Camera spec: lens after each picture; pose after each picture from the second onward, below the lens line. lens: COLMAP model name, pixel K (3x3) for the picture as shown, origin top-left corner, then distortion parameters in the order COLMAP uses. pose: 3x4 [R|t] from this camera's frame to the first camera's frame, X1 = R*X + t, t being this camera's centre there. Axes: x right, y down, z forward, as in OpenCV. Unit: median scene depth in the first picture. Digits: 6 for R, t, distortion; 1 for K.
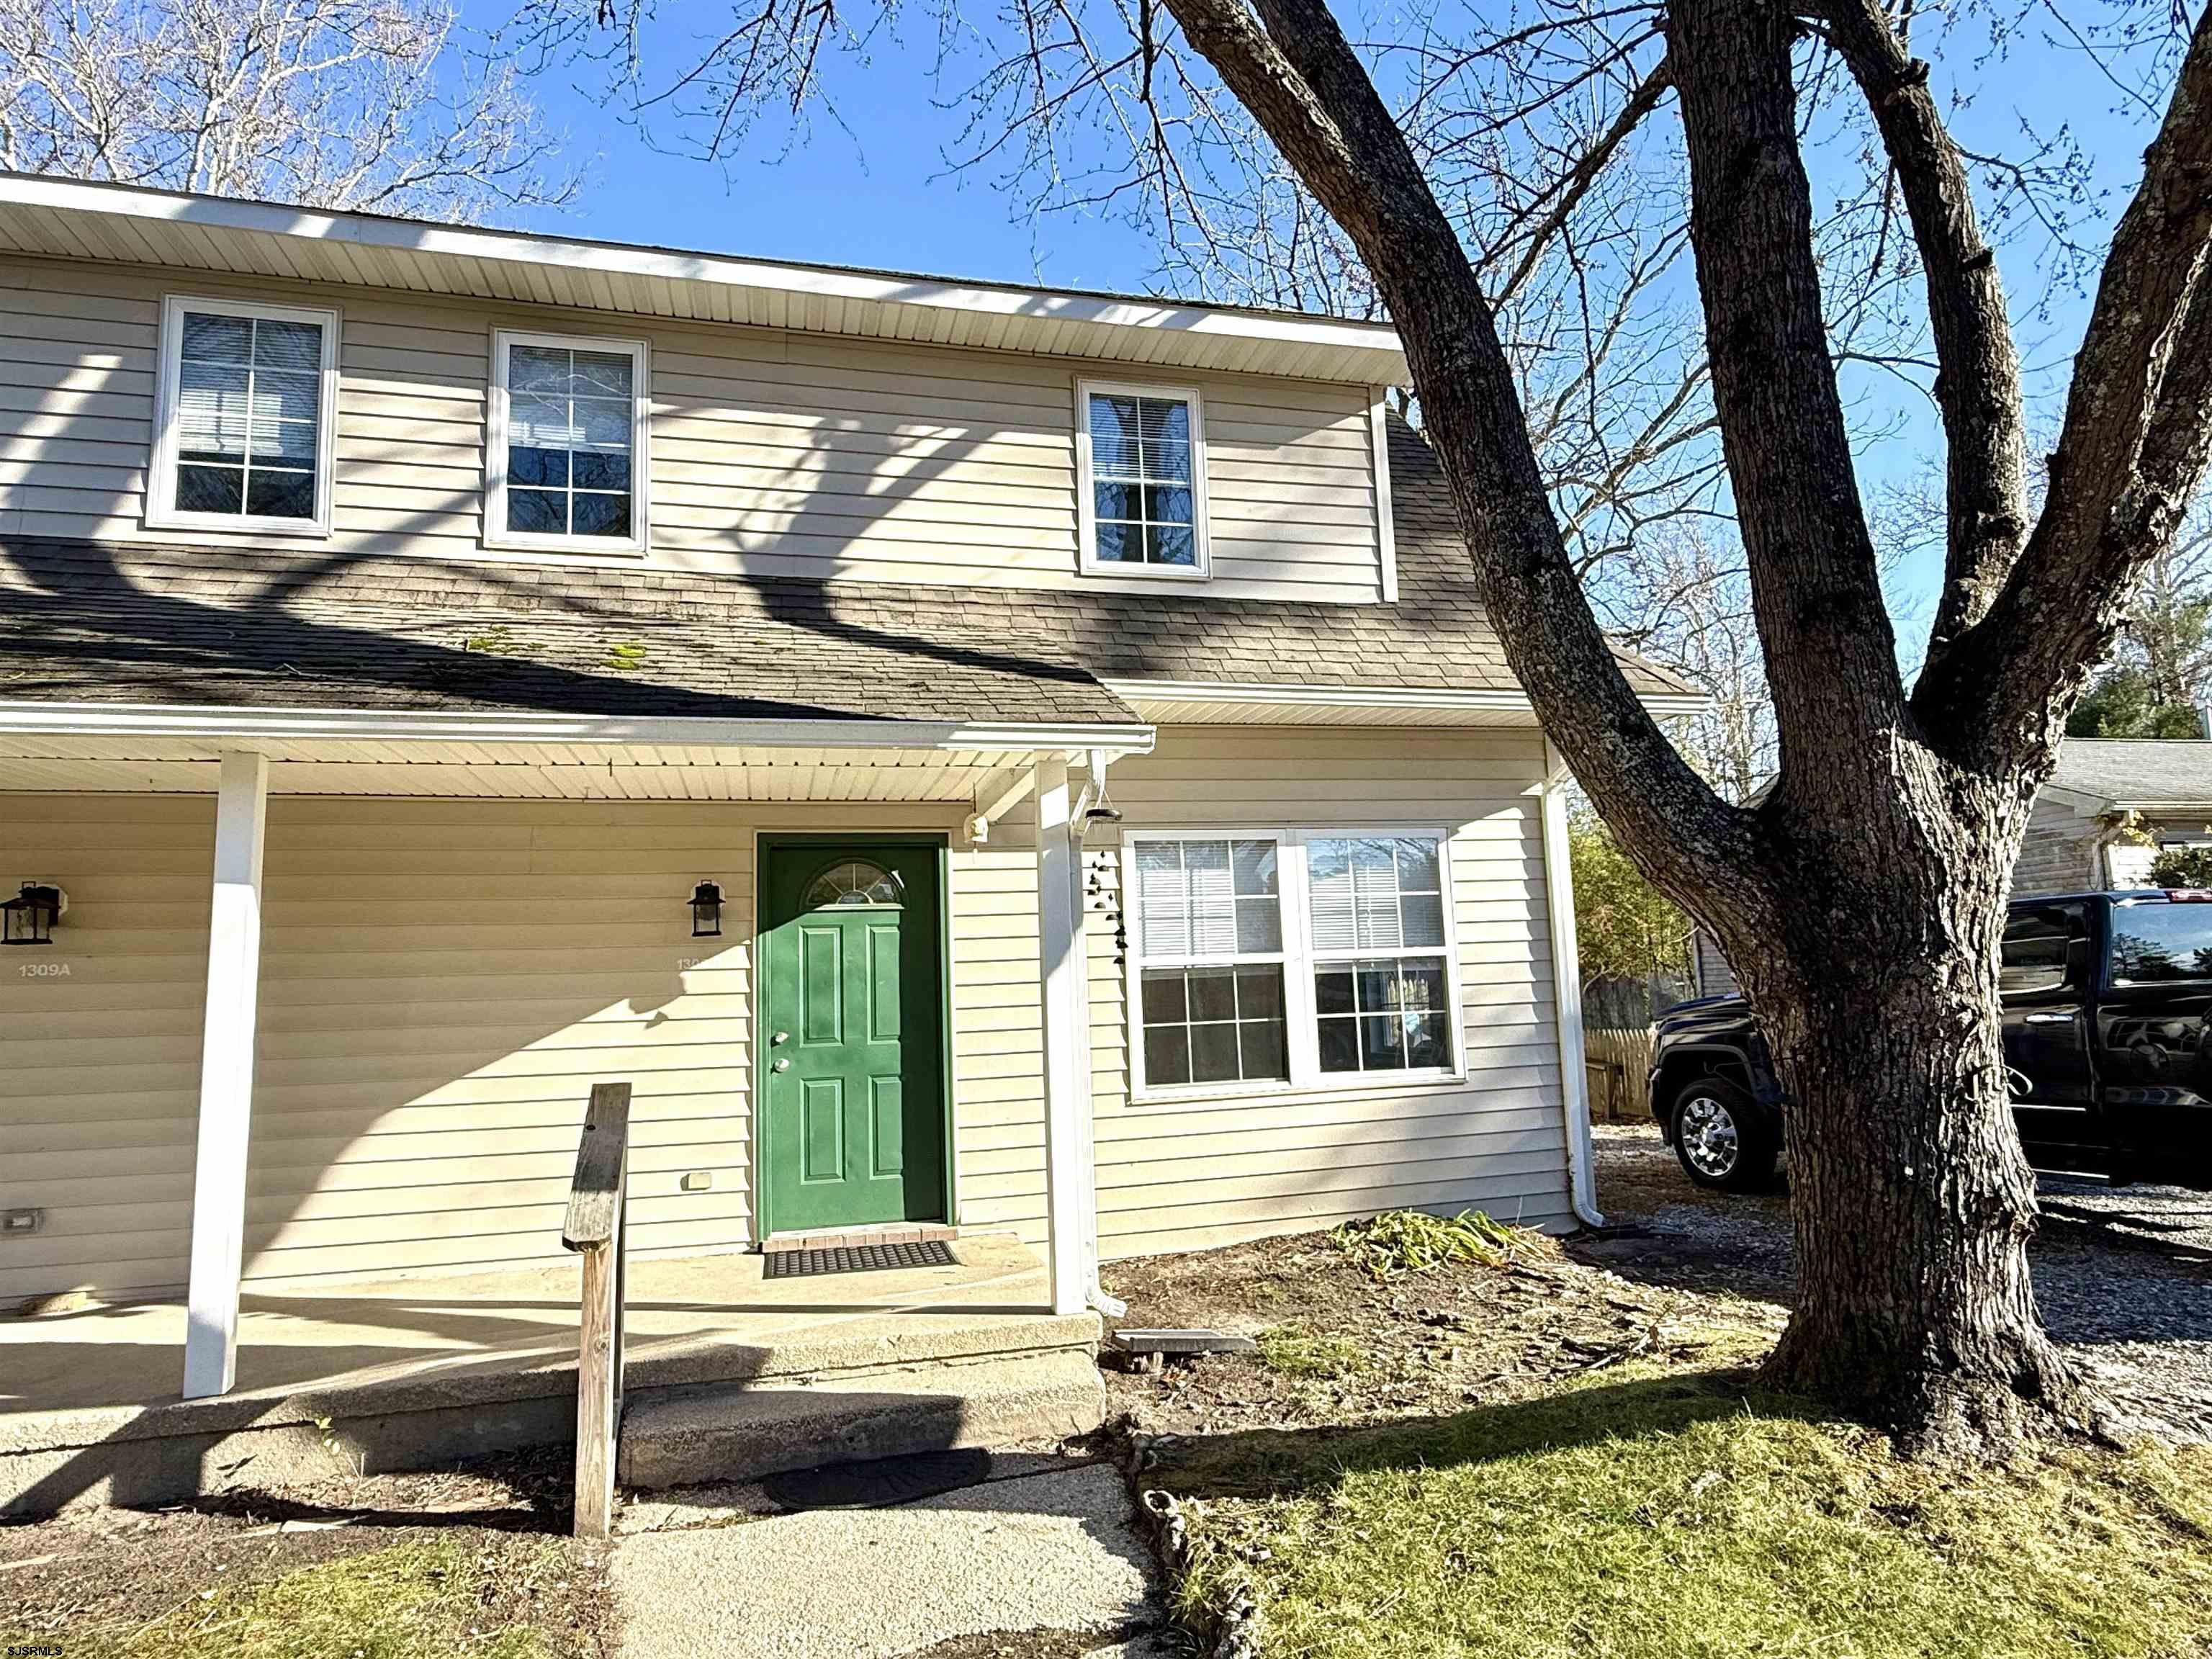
lens RADIAL K [[1295.0, 0, 1106.0], [0, 1295.0, 829.5], [0, 0, 1]] dist [0.001788, 0.003686]
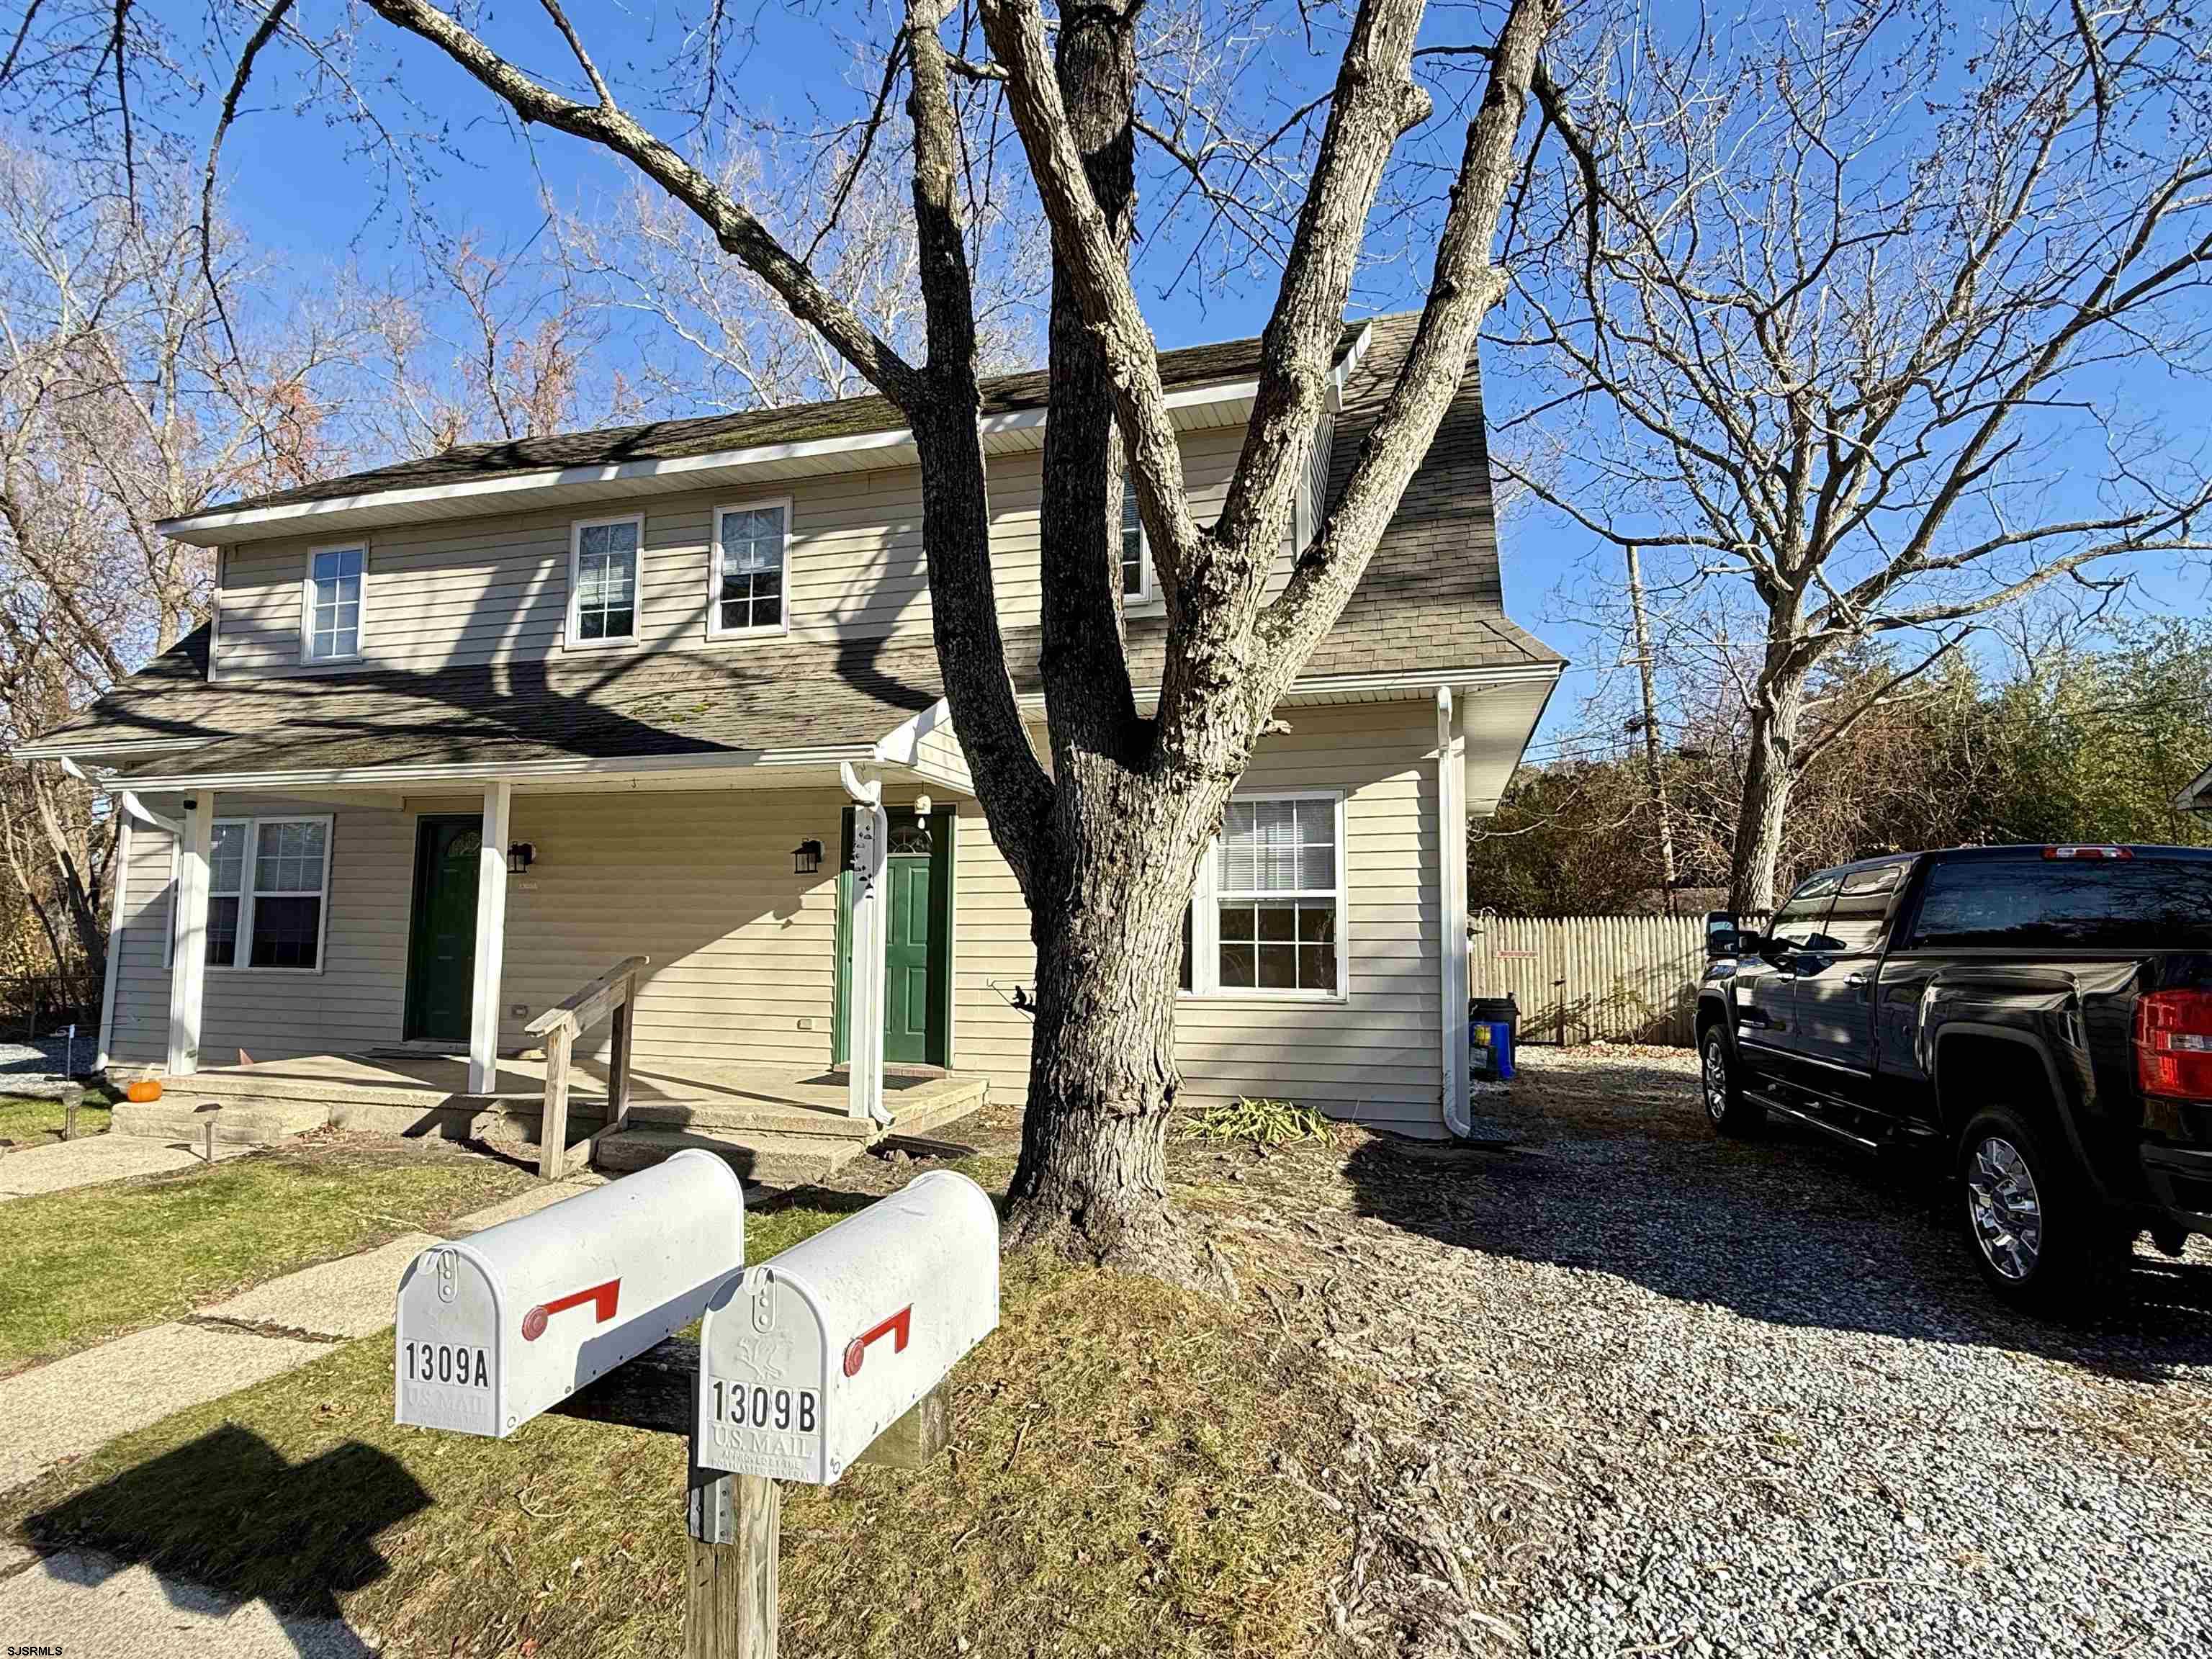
lens RADIAL K [[1137.6, 0, 1106.0], [0, 1137.6, 829.5], [0, 0, 1]] dist [0.002266, 0.000796]
pose [[0.853985, -0.004029, -0.520282, 0.716870], [0.033893, 0.998277, 0.047901, -0.026137], [0.519193, -0.058541, 0.852650, -0.006077]]
